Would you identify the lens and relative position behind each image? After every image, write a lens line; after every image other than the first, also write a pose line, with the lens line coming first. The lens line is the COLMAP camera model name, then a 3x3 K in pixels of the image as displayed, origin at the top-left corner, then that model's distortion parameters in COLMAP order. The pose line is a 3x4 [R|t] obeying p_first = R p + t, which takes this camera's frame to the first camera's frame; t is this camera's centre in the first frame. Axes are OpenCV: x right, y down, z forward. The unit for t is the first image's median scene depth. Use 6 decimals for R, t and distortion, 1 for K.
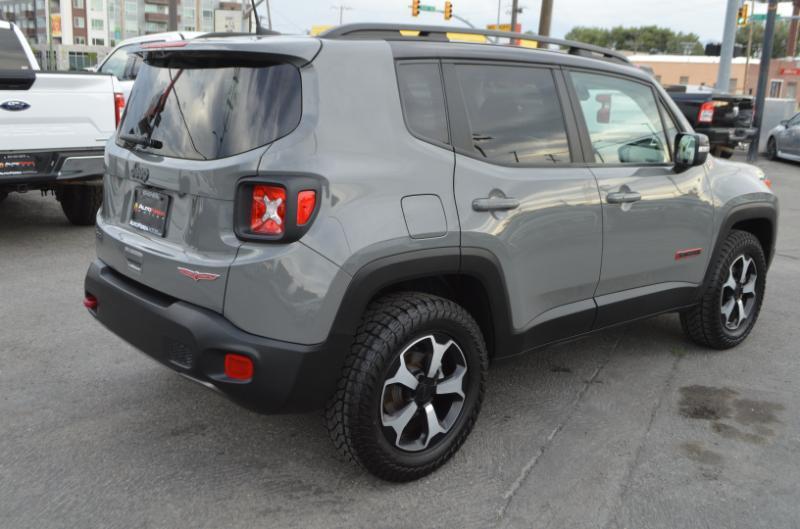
lens RADIAL K [[787.9, 0, 400.0], [0, 787.9, 264.5], [0, 0, 1]] dist [-0.003789, 0.007717]
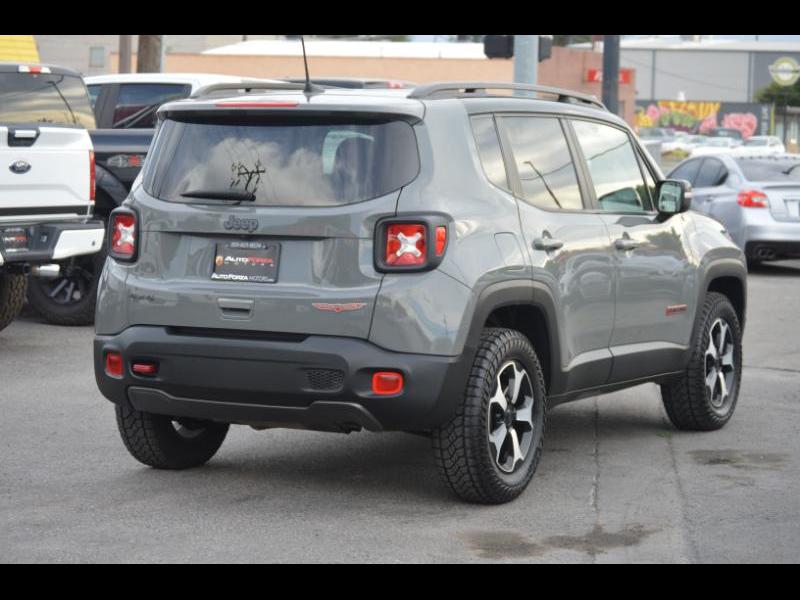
lens RADIAL K [[2262.5, 0, 400.0], [0, 2262.5, 300.0], [0, 0, 1]] dist [-0.106086, -0.152076]
pose [[0.933078, -0.043166, 0.357073, -1.188388], [0.093027, 0.987955, -0.123659, 0.367483], [-0.347434, 0.148601, 0.925855, -1.806340]]
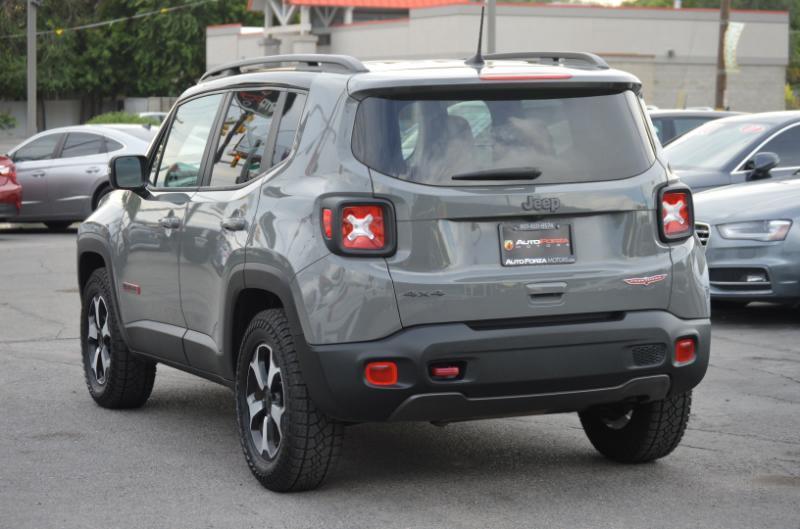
lens RADIAL K [[2202.6, 0, 400.0], [0, 2202.6, 264.5], [0, 0, 1]] dist [-0.183871, -0.202940]
pose [[0.315442, -0.110084, 0.942538, -2.940343], [0.236768, 0.970965, 0.034164, -0.175629], [-0.918933, 0.212386, 0.332348, 0.256311]]
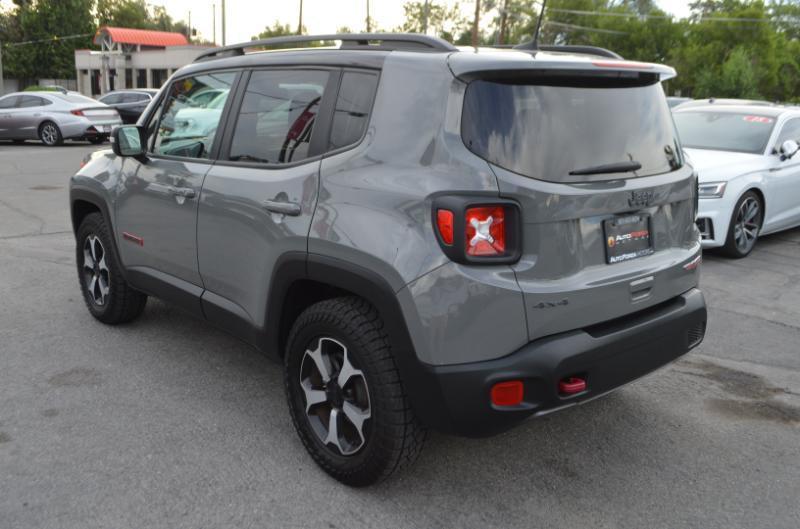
lens RADIAL K [[750.2, 0, 401.3], [0, 750.2, 252.6], [0, 0, 1]] dist [-0.006297, -0.019440]
pose [[-0.001083, -0.247860, 0.968795, -1.209244], [0.206062, 0.947949, 0.242757, -0.329771], [-0.978538, 0.199894, 0.050048, 1.229472]]
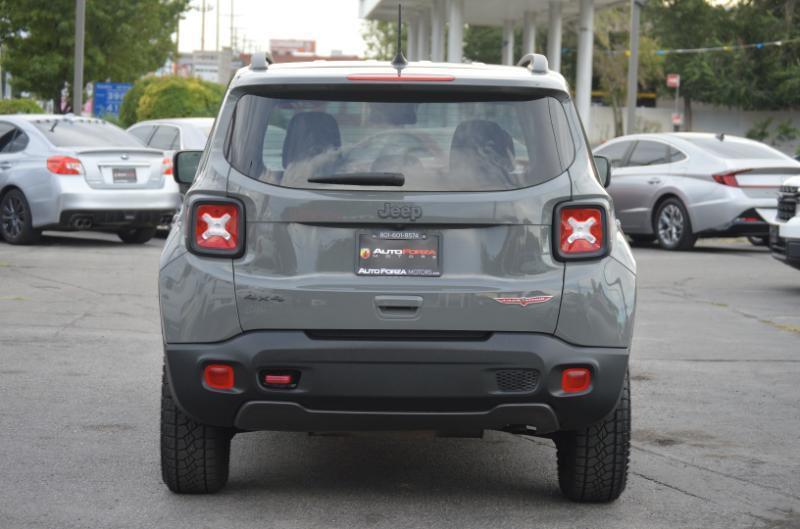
lens RADIAL K [[2387.1, 0, 400.0], [0, 2387.1, 264.5], [0, 0, 1]] dist [-0.099578, -0.417577]
pose [[0.650880, -0.071851, 0.755773, -2.434679], [0.173528, 0.983237, -0.055968, 0.101971], [-0.739083, 0.167576, 0.652438, -0.826837]]
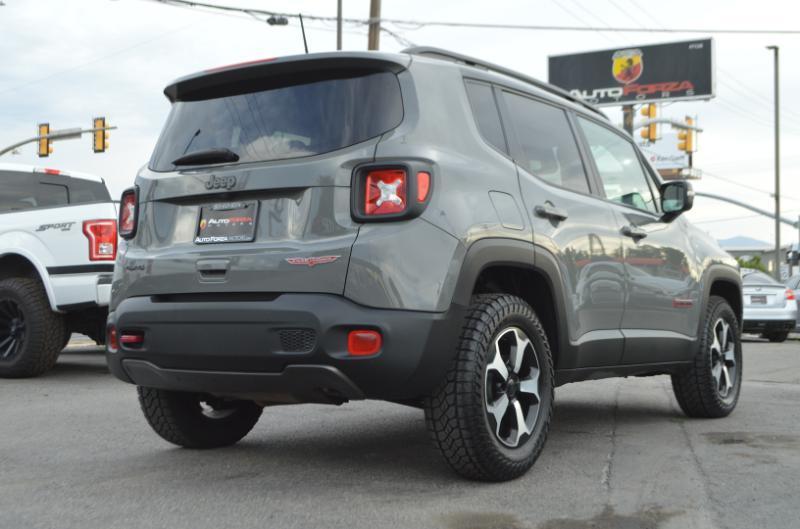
lens RADIAL K [[1088.2, 0, 411.4], [0, 1088.2, 247.9], [0, 0, 1]] dist [0.006963, 0.014474]
pose [[0.966232, -0.019768, 0.256916, -0.444736], [0.088367, 0.962009, -0.258322, 0.335862], [-0.242049, 0.272301, 0.931270, -0.318337]]
